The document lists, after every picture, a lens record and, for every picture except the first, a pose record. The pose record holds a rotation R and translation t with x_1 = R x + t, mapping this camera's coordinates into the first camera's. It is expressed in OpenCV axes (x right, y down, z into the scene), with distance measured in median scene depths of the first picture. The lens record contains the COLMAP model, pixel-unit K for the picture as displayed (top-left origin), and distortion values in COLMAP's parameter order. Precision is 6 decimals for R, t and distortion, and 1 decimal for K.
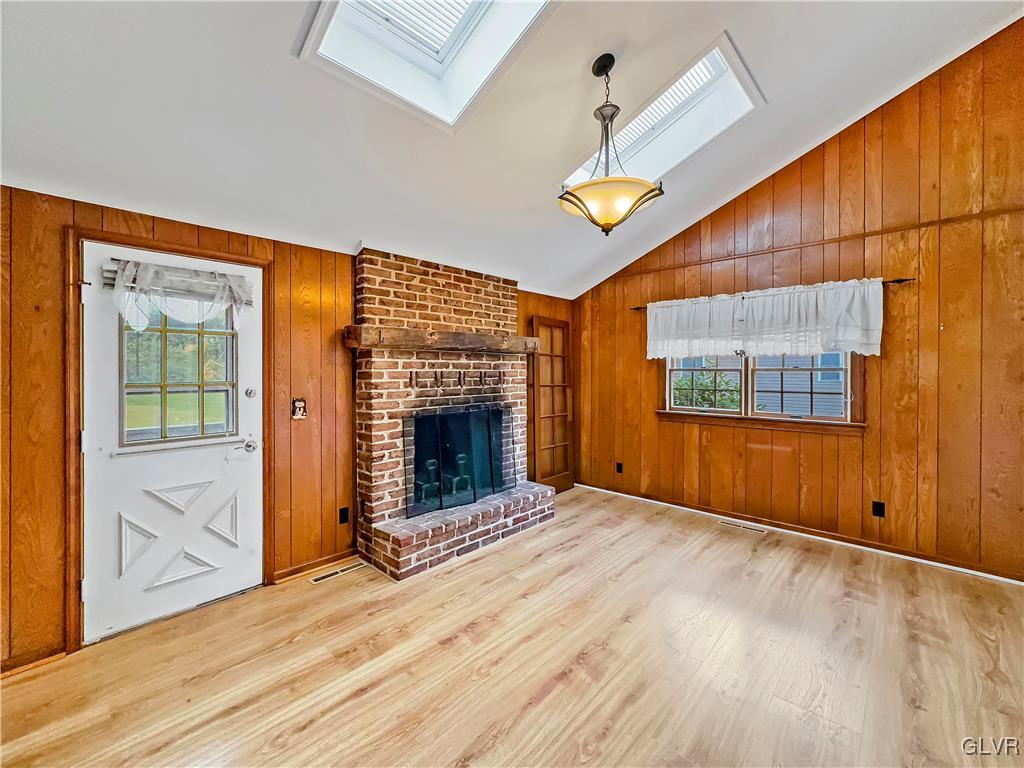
lens RADIAL K [[422.2, 0, 508.3], [0, 422.2, 370.3], [0, 0, 1]] dist [-0.000785, 0.000177]
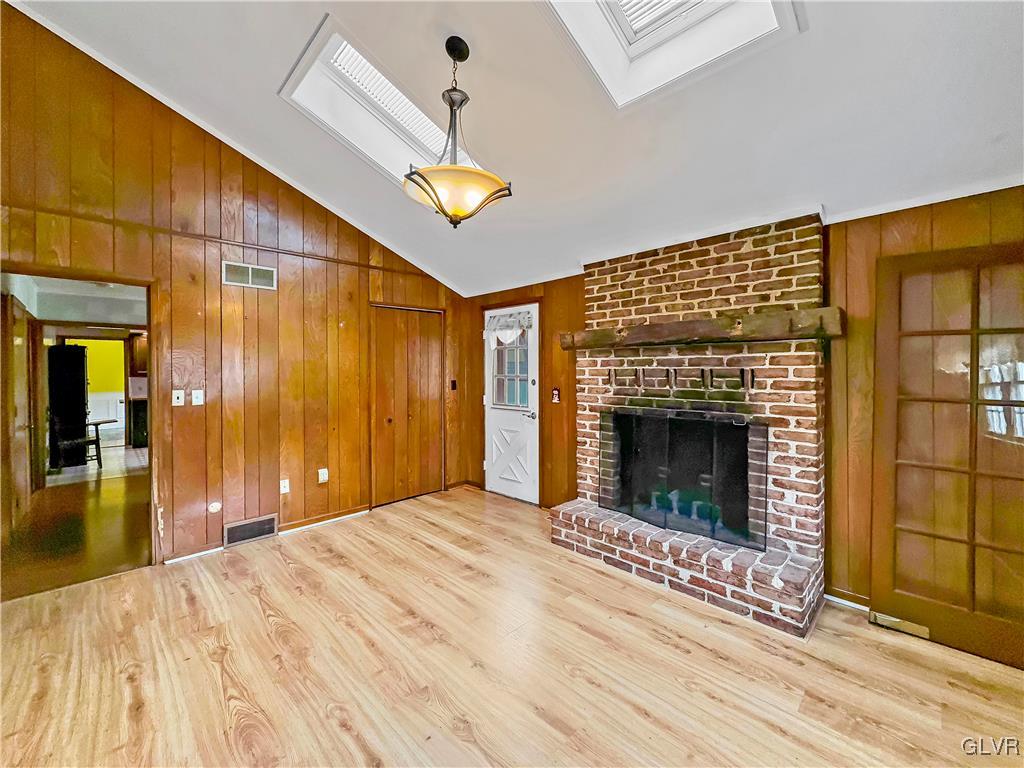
lens RADIAL K [[422.2, 0, 516.1], [0, 422.2, 367.2], [0, 0, 1]] dist [-0.000785, 0.000177]
pose [[-0.029347, -0.000124, -0.999569, 0.775646], [0.006380, 0.999980, -0.000312, -0.003186], [0.999549, -0.006386, -0.029346, 0.762909]]
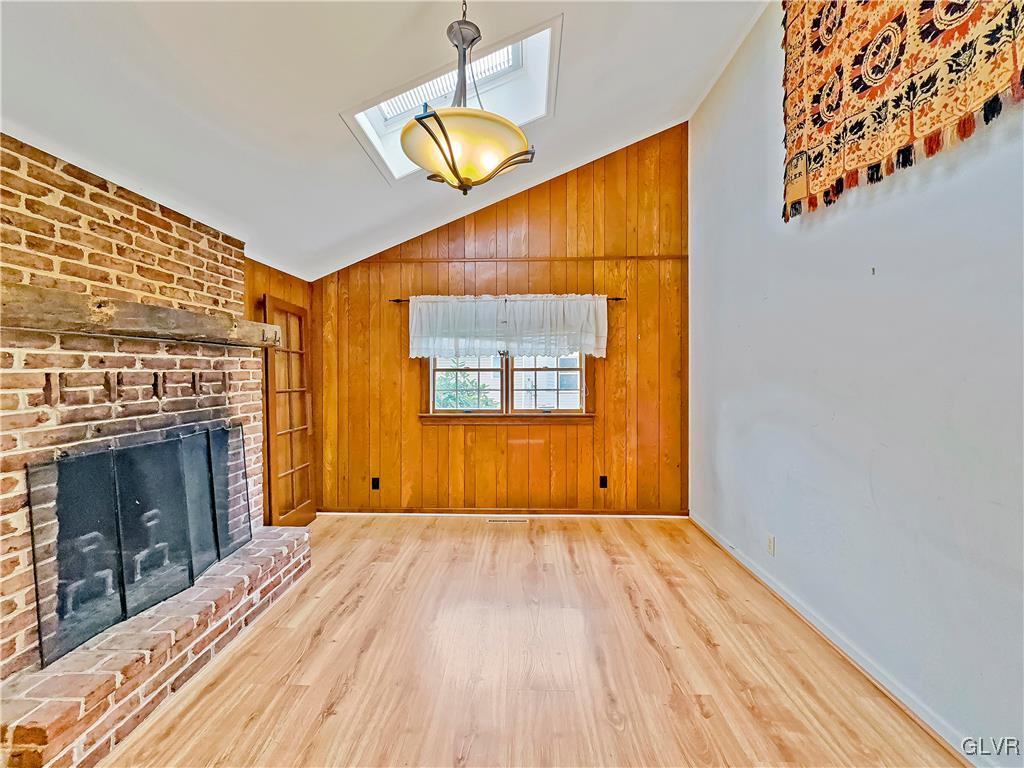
lens RADIAL K [[422.2, 0, 506.9], [0, 422.2, 372.3], [0, 0, 1]] dist [-0.000785, 0.000177]
pose [[0.751853, -0.005356, 0.659310, -0.142566], [0.003620, 0.999985, 0.003996, 0.001294], [-0.659321, -0.000618, 0.751861, 0.243448]]
